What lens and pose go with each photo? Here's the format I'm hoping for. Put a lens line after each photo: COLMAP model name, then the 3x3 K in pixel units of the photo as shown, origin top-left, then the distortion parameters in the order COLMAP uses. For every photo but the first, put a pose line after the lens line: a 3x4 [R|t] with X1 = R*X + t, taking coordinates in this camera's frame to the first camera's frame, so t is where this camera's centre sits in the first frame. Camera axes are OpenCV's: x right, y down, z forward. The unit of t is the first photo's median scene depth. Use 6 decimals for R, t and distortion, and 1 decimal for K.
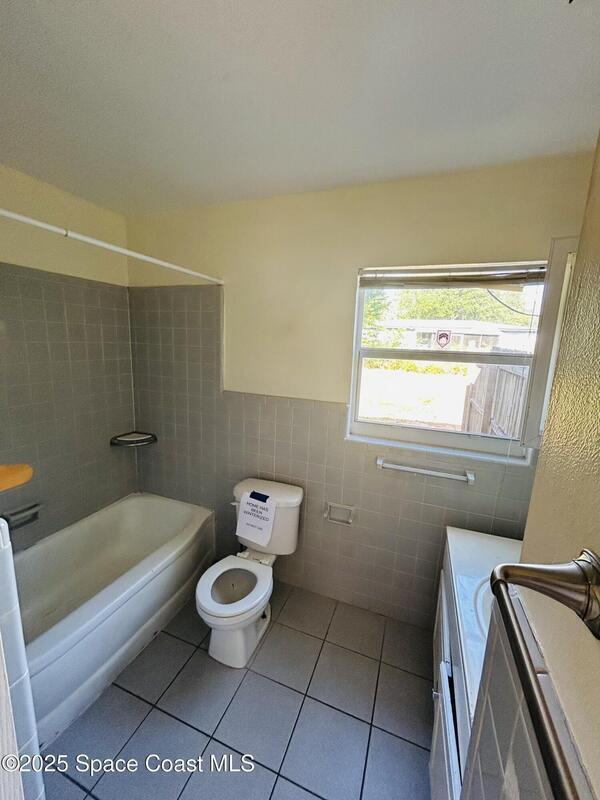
lens RADIAL K [[324.3, 0, 298.6], [0, 324.3, 401.1], [0, 0, 1]] dist [-0.000502, 0.000556]
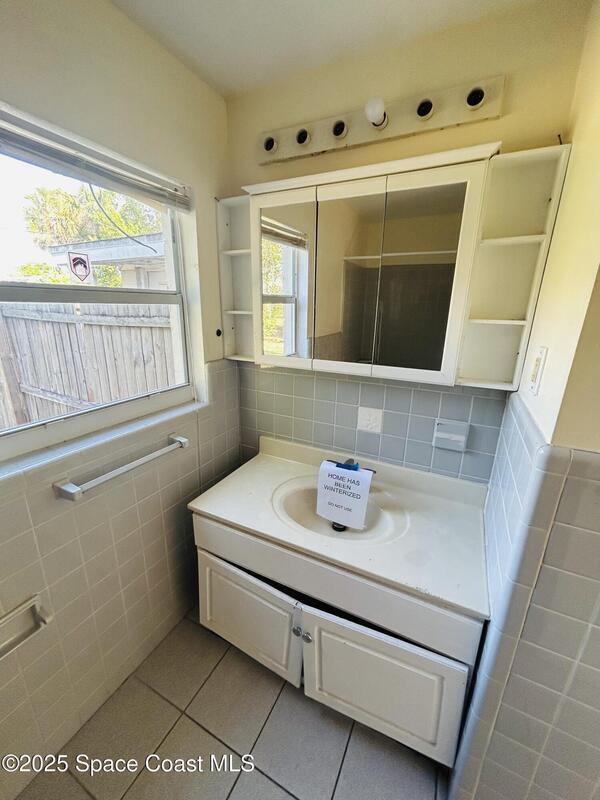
lens RADIAL K [[324.3, 0, 298.6], [0, 324.3, 401.1], [0, 0, 1]] dist [-0.000502, 0.000556]
pose [[0.102539, -0.317595, 0.942666, -0.205933], [0.159171, 0.940689, 0.299615, -0.068098], [-0.981912, 0.119322, 0.147009, 0.533583]]
